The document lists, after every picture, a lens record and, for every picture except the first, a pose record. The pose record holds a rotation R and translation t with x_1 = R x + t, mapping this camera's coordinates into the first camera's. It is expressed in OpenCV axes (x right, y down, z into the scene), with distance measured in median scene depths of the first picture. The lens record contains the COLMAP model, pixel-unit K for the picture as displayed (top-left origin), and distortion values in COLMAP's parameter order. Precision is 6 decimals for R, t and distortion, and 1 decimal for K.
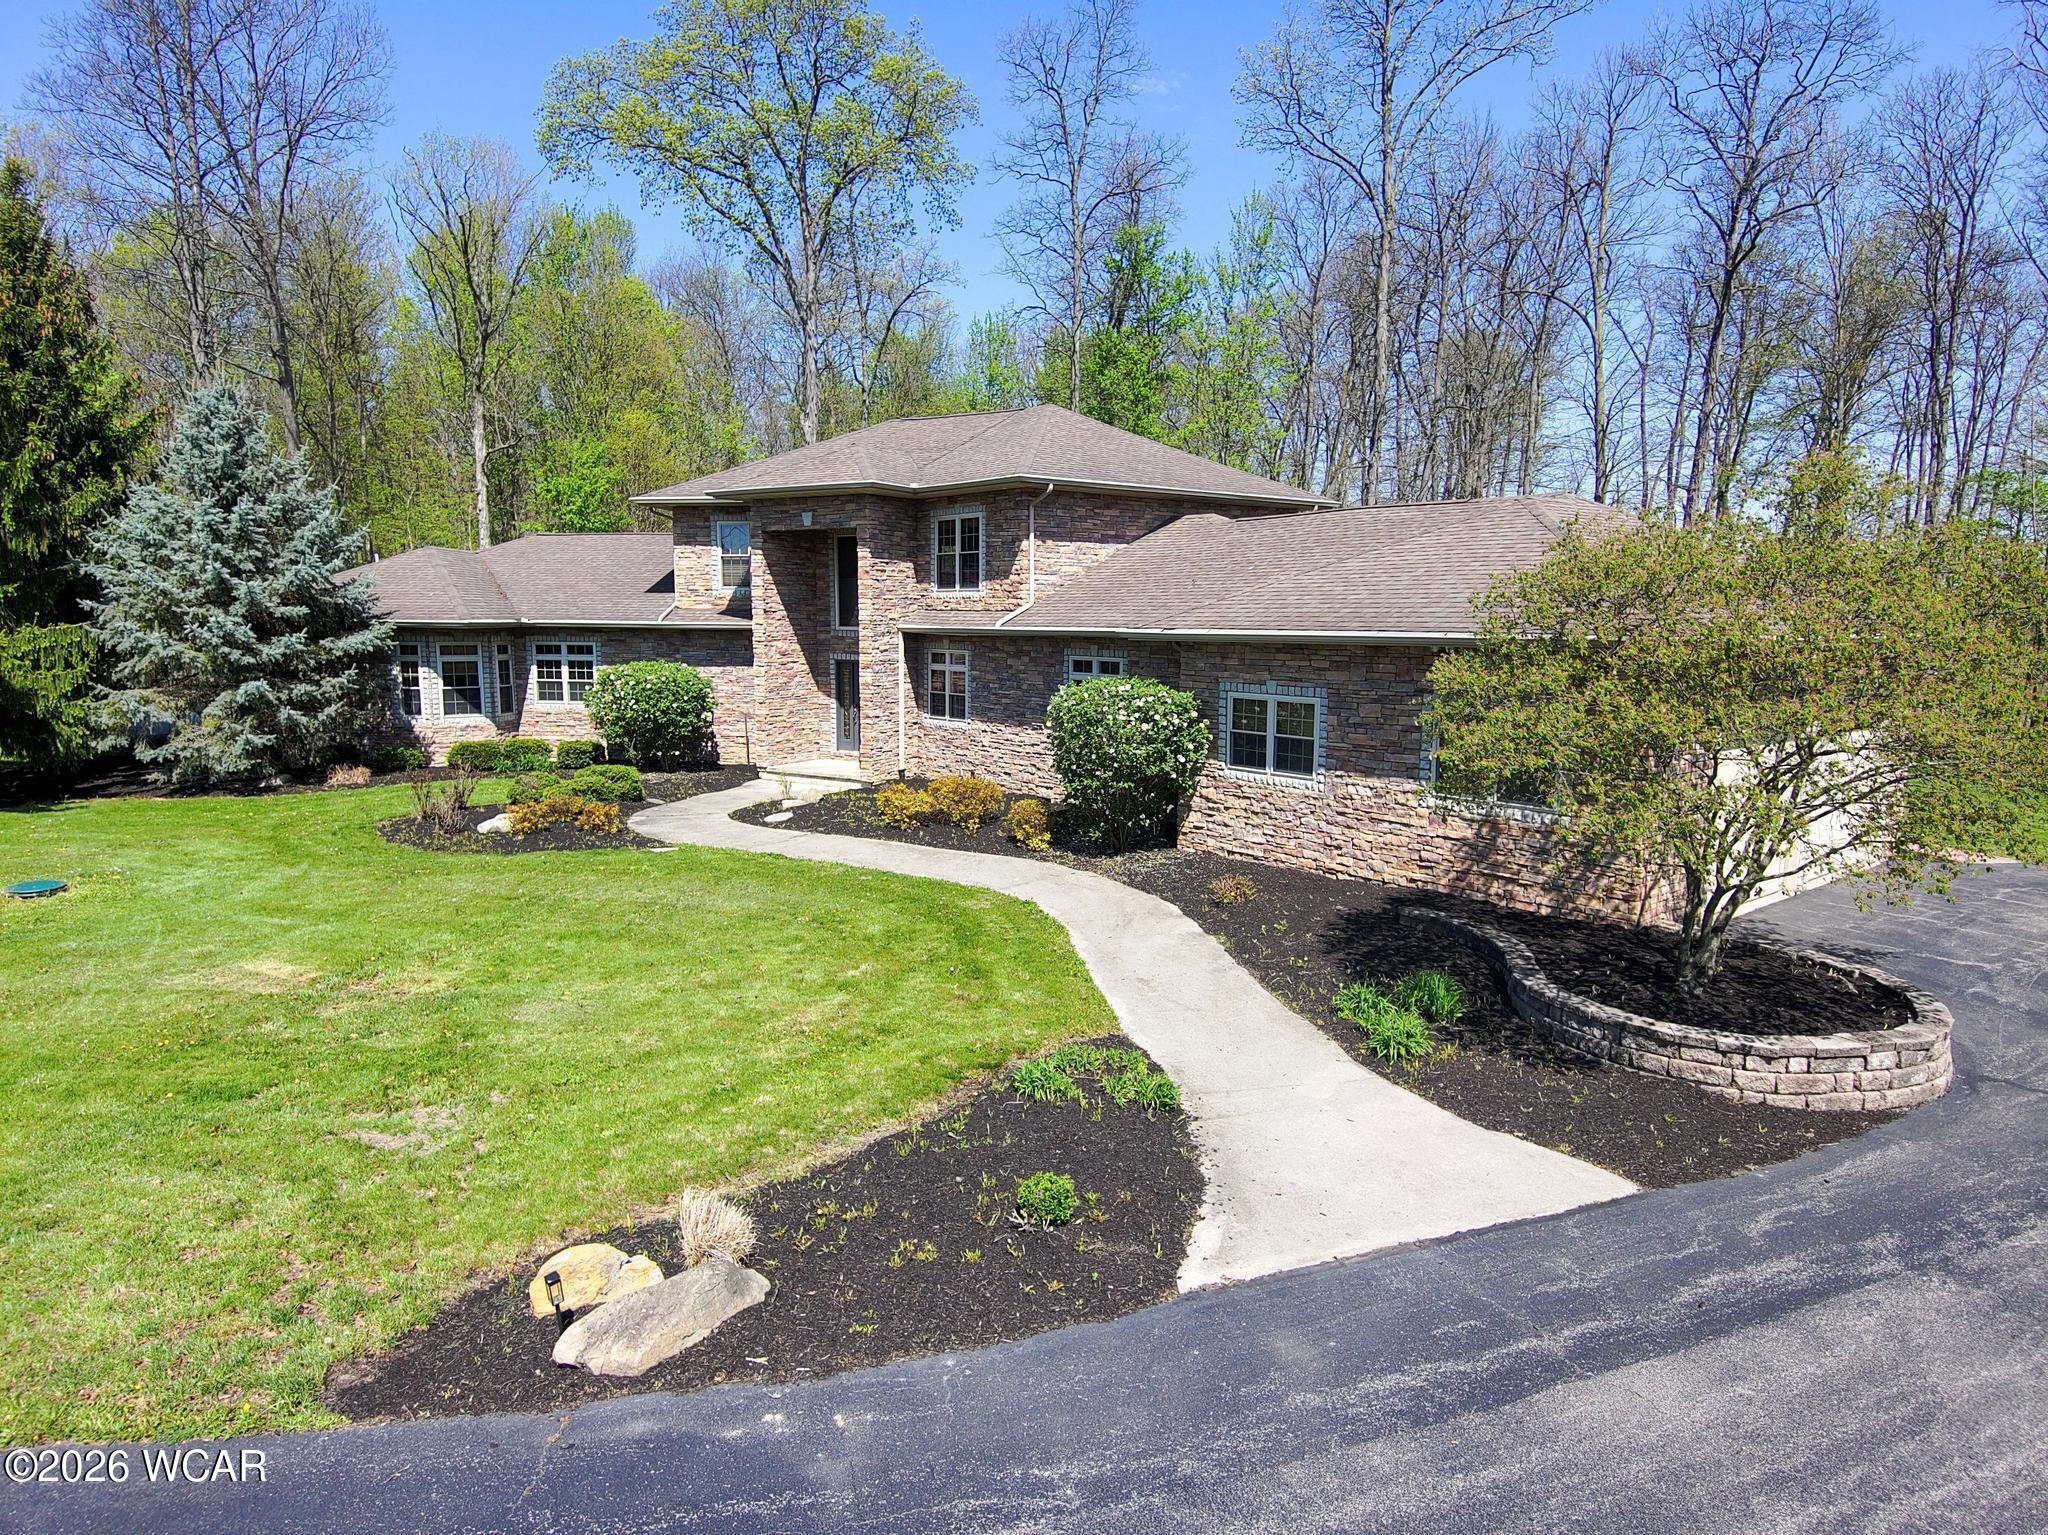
lens RADIAL K [[1208.8, 0, 1024.0], [0, 1208.8, 767.5], [0, 0, 1]] dist [0.096208, -0.133336]
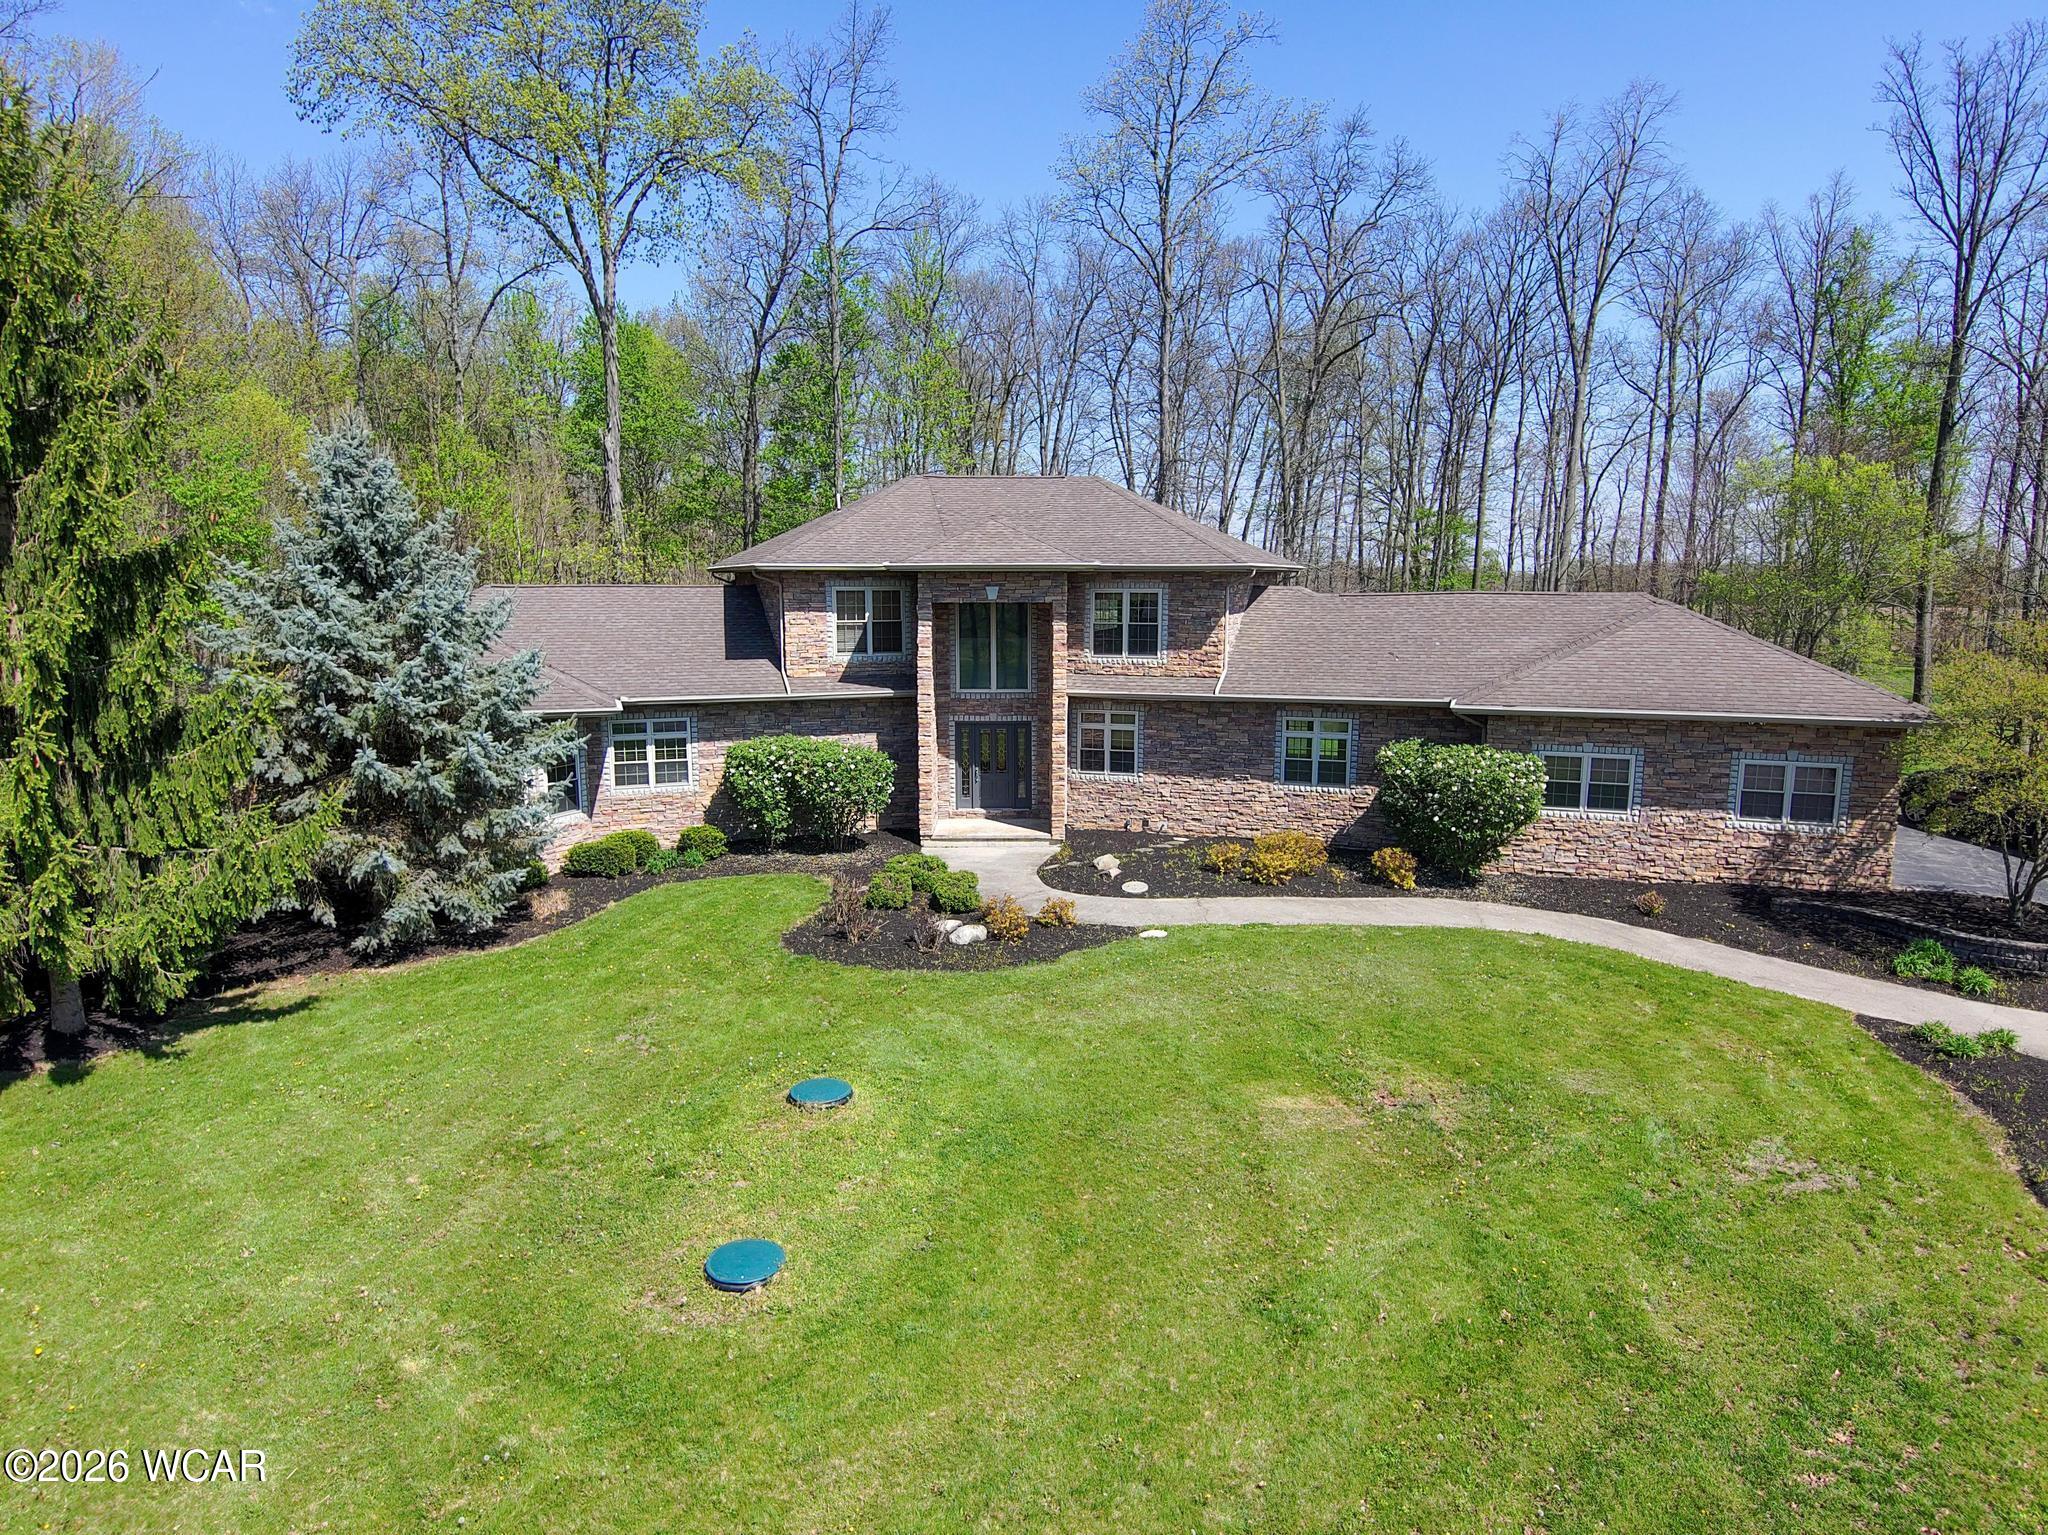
lens RADIAL K [[1208.8, 0, 1024.0], [0, 1208.8, 767.5], [0, 0, 1]] dist [0.096208, -0.133336]
pose [[0.850808, -0.085318, 0.518505, -1.007611], [0.071403, 0.996350, 0.046781, -0.148089], [-0.520604, -0.002779, 0.853794, 0.156956]]
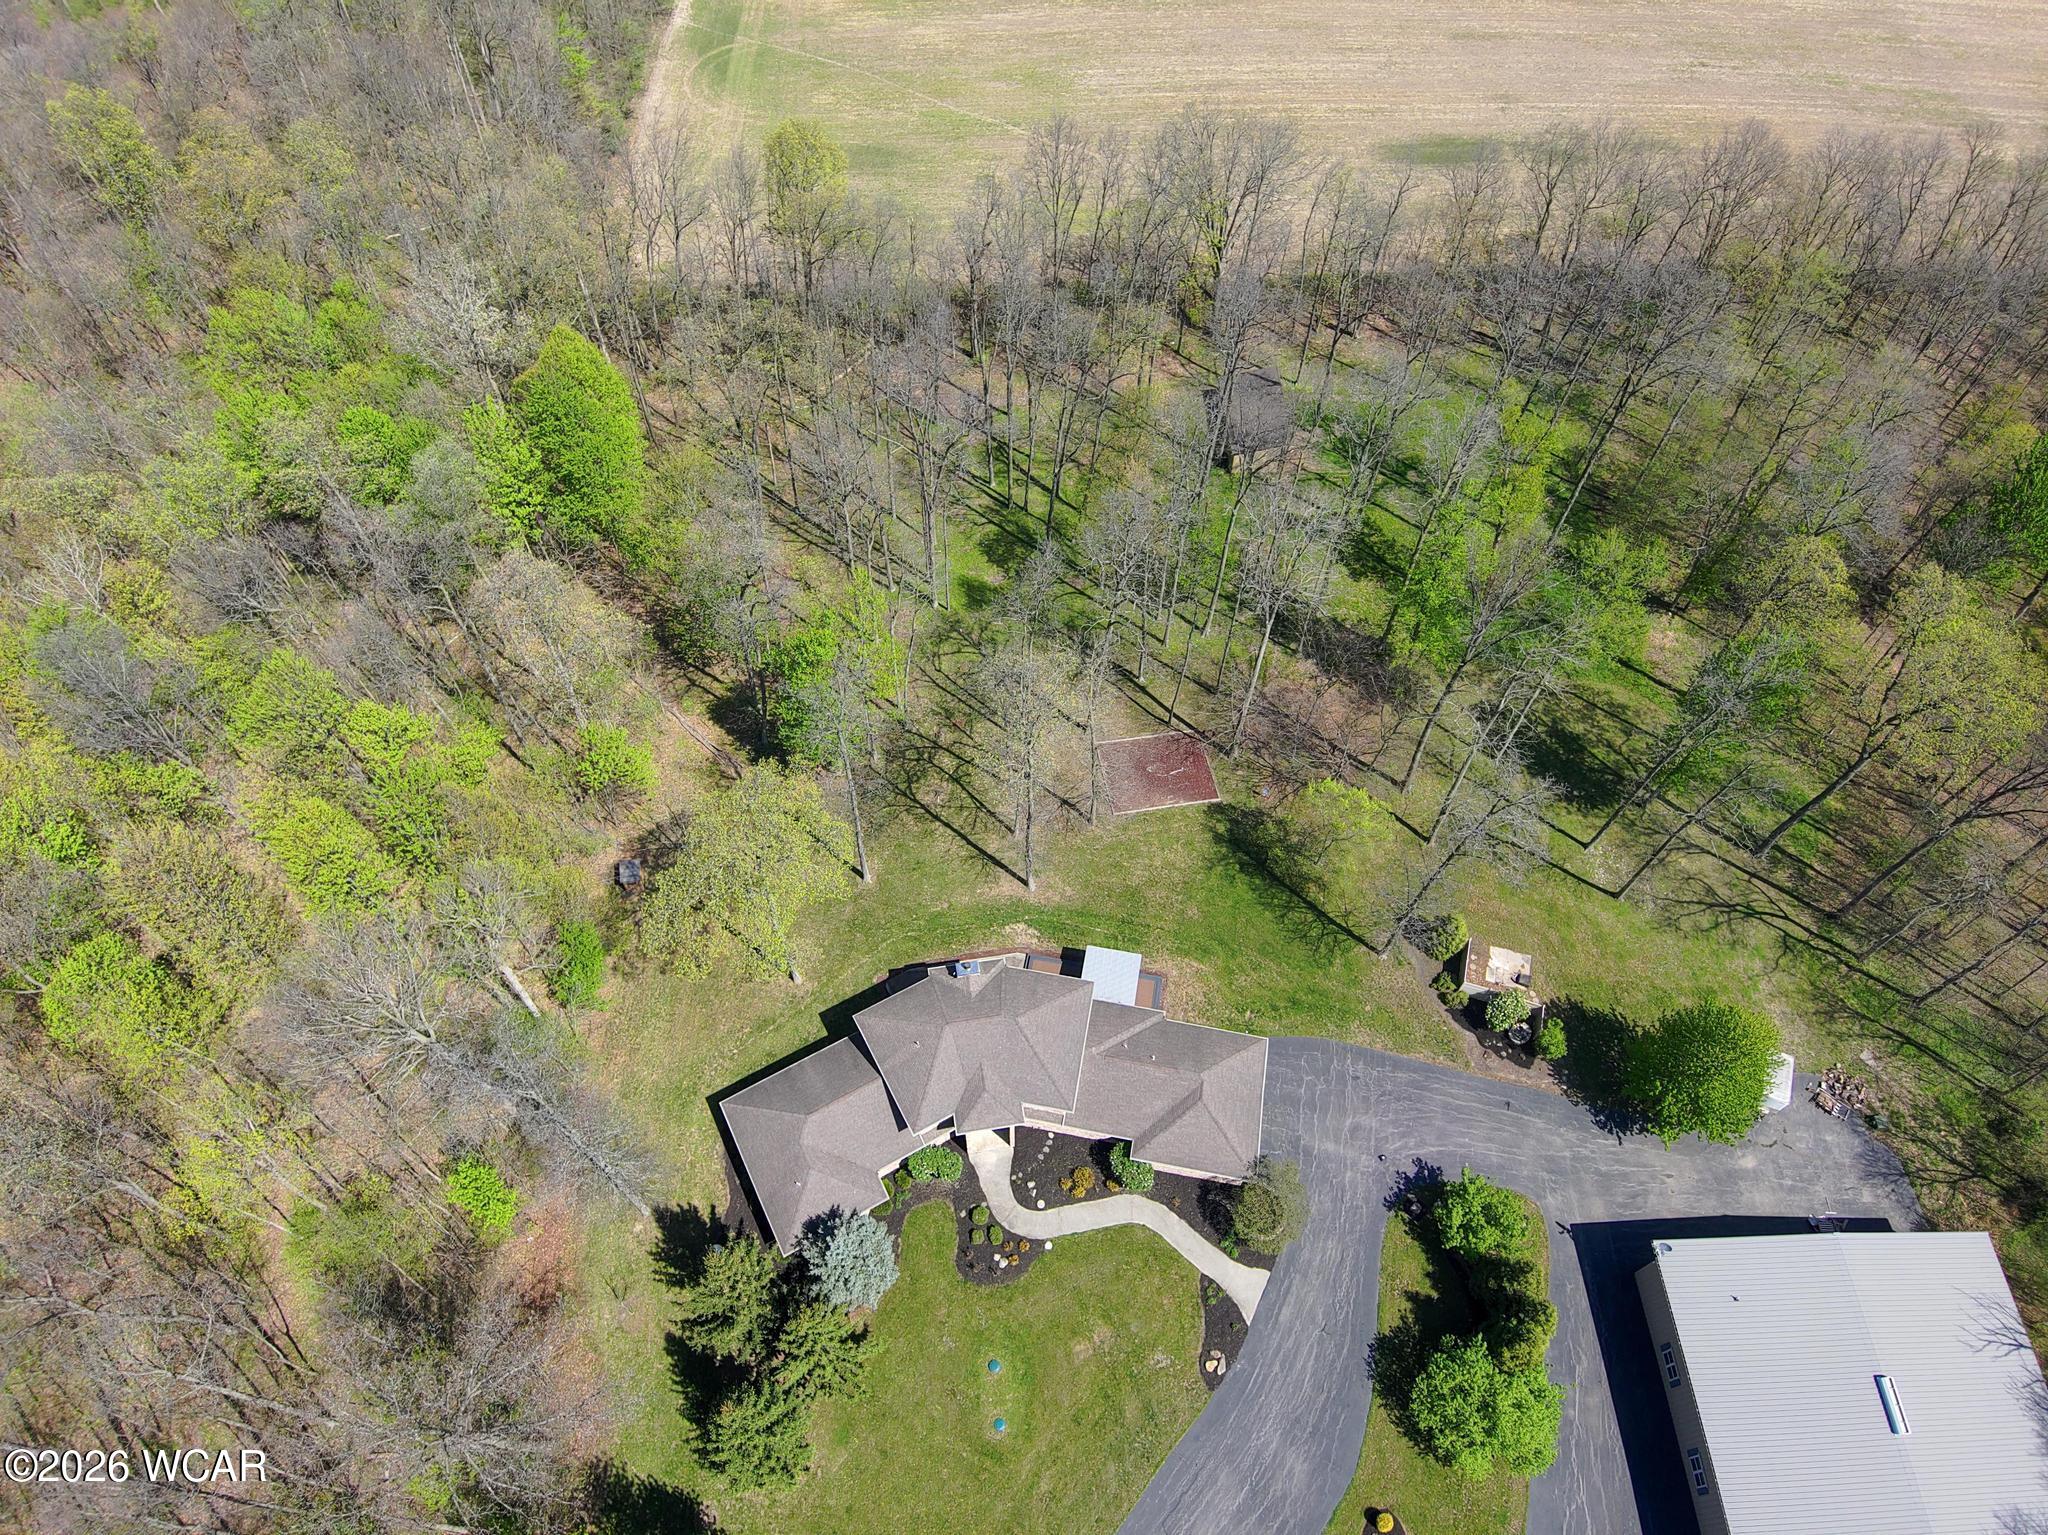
lens RADIAL K [[1208.8, 0, 1024.0], [0, 1208.8, 767.5], [0, 0, 1]] dist [0.096208, -0.133336]
pose [[0.758689, -0.533086, 0.374447, -1.145503], [0.084830, 0.650737, 0.754550, -4.536028], [-0.645906, -0.540705, 0.538928, -0.358392]]
